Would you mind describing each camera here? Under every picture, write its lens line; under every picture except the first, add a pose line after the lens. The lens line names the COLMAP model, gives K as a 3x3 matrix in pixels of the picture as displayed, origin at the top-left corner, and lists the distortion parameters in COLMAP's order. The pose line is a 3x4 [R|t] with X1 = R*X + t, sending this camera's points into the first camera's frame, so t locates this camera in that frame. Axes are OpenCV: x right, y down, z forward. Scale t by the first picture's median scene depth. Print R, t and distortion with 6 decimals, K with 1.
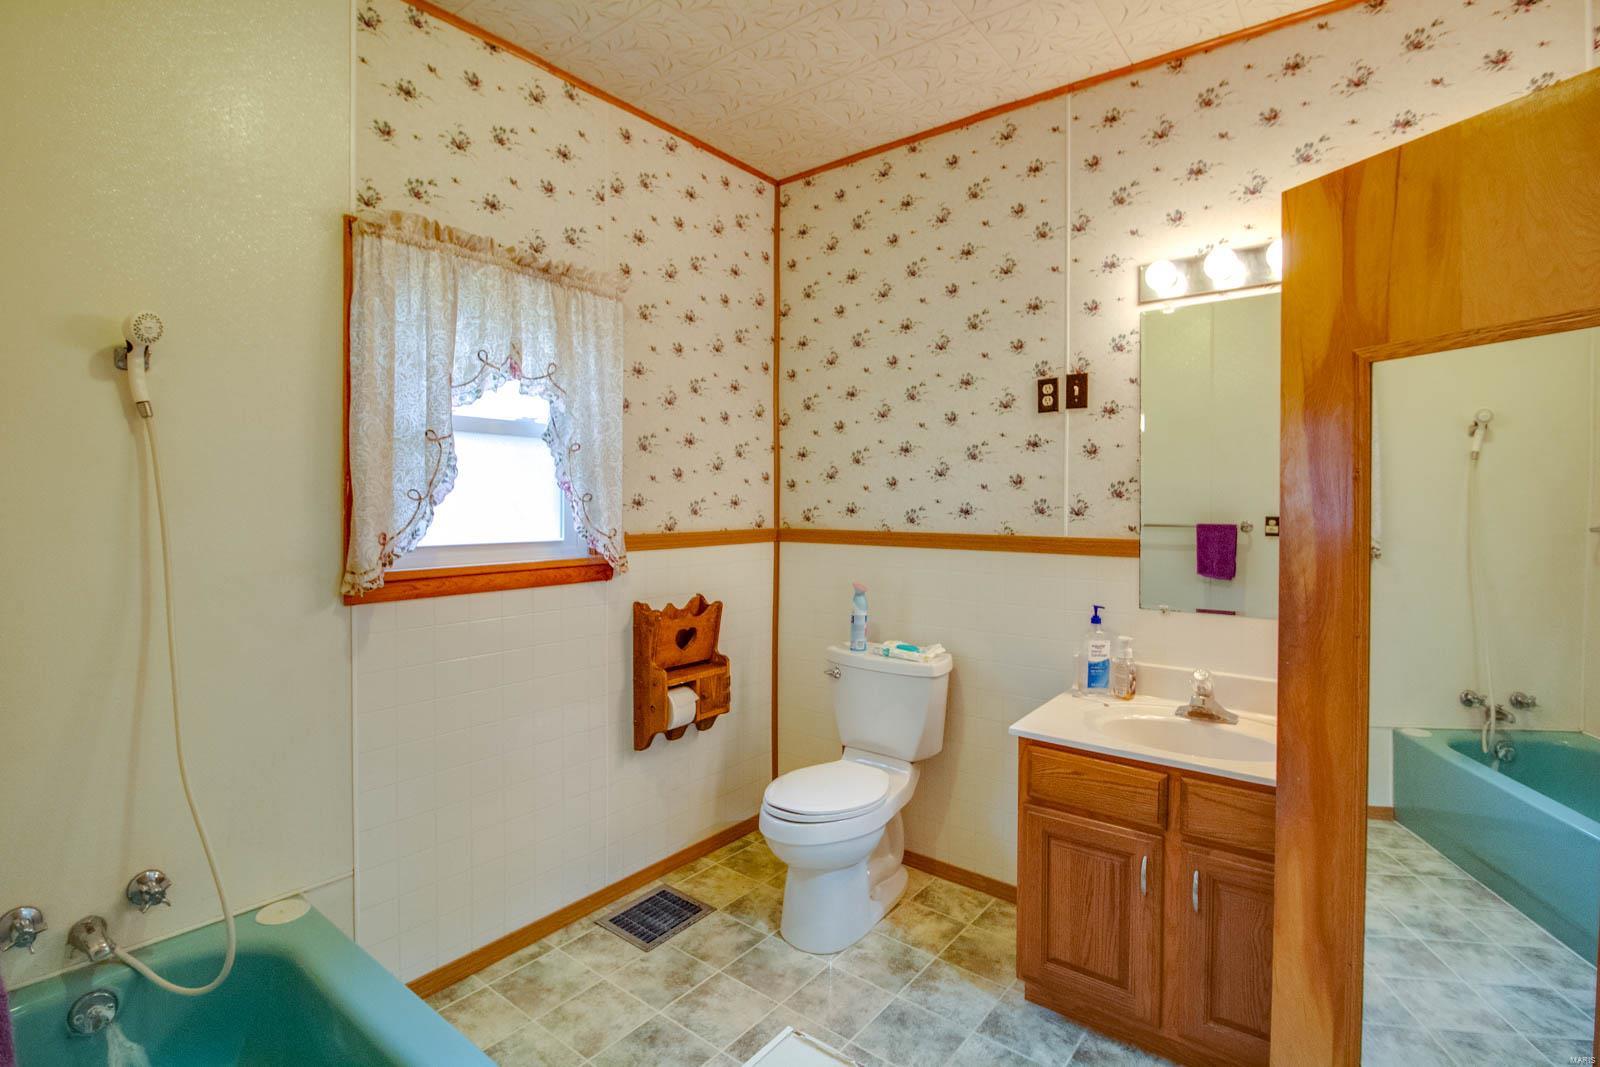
lens RADIAL K [[744.3, 0, 799.9], [0, 744.3, 508.8], [0, 0, 1]] dist [-0.000879, -0.014219]
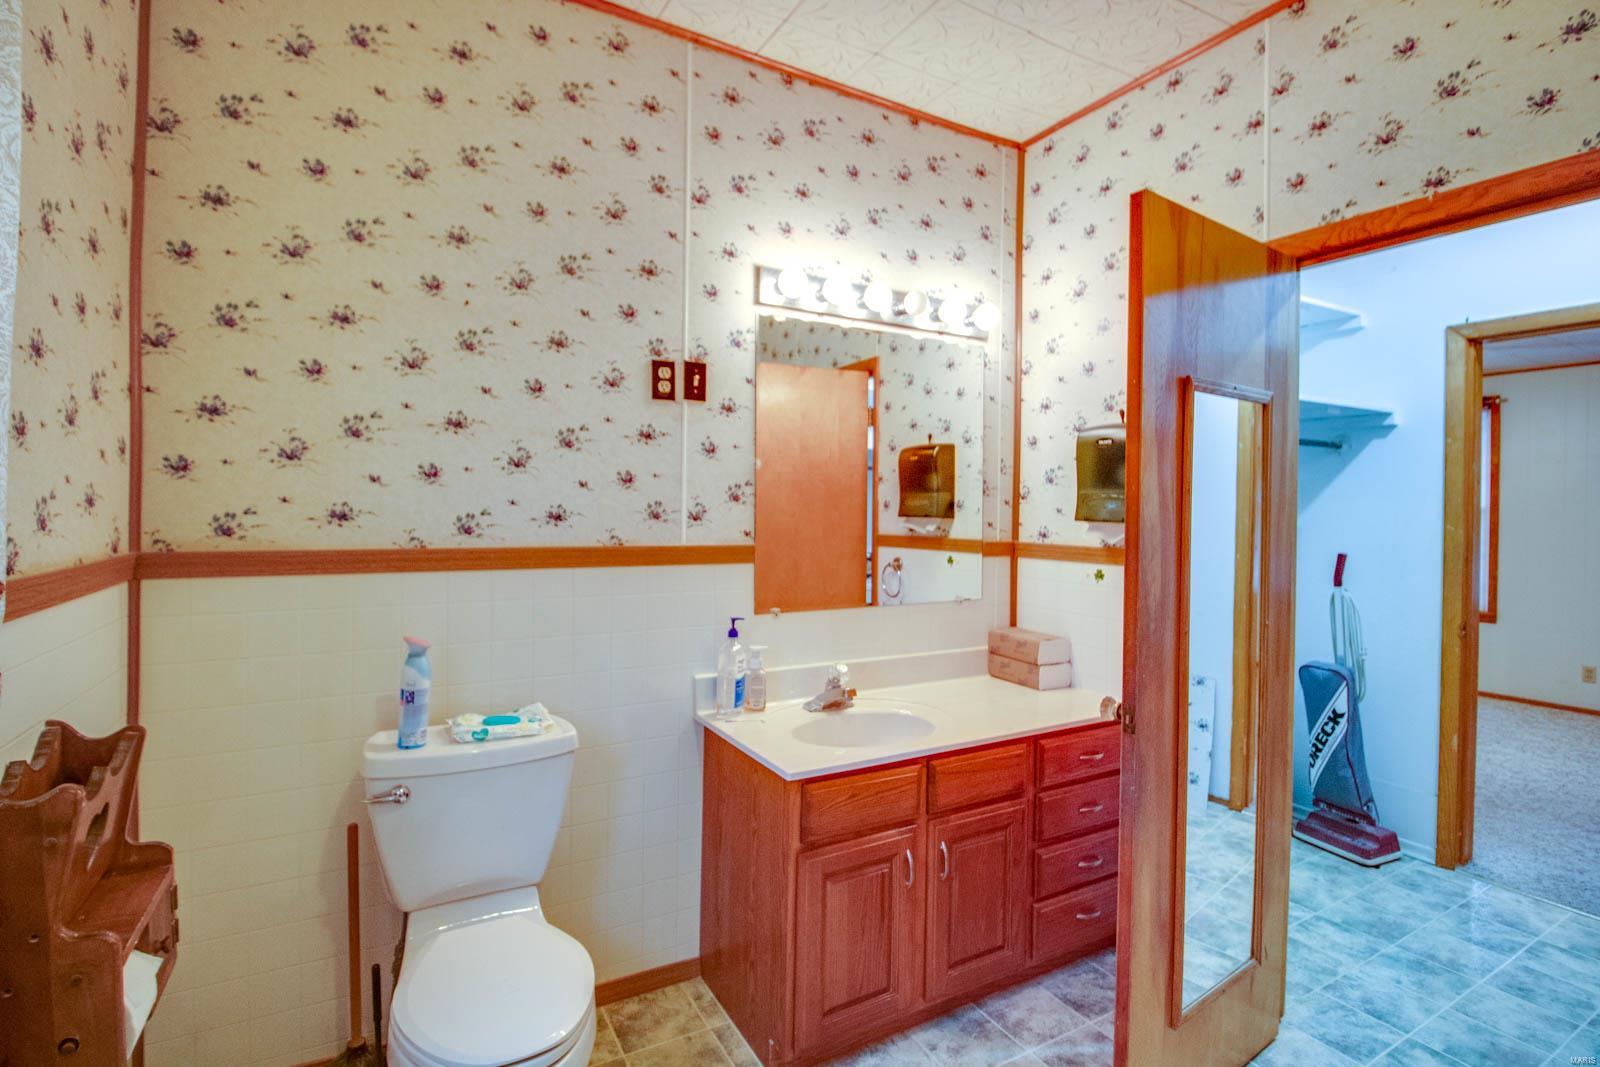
lens RADIAL K [[744.3, 0, 799.9], [0, 744.3, 508.8], [0, 0, 1]] dist [-0.000879, -0.014219]
pose [[0.394393, -0.001141, 0.918941, -0.379424], [-0.004566, 0.999984, 0.003201, -0.008022], [-0.918930, -0.005458, 0.394382, 0.505086]]
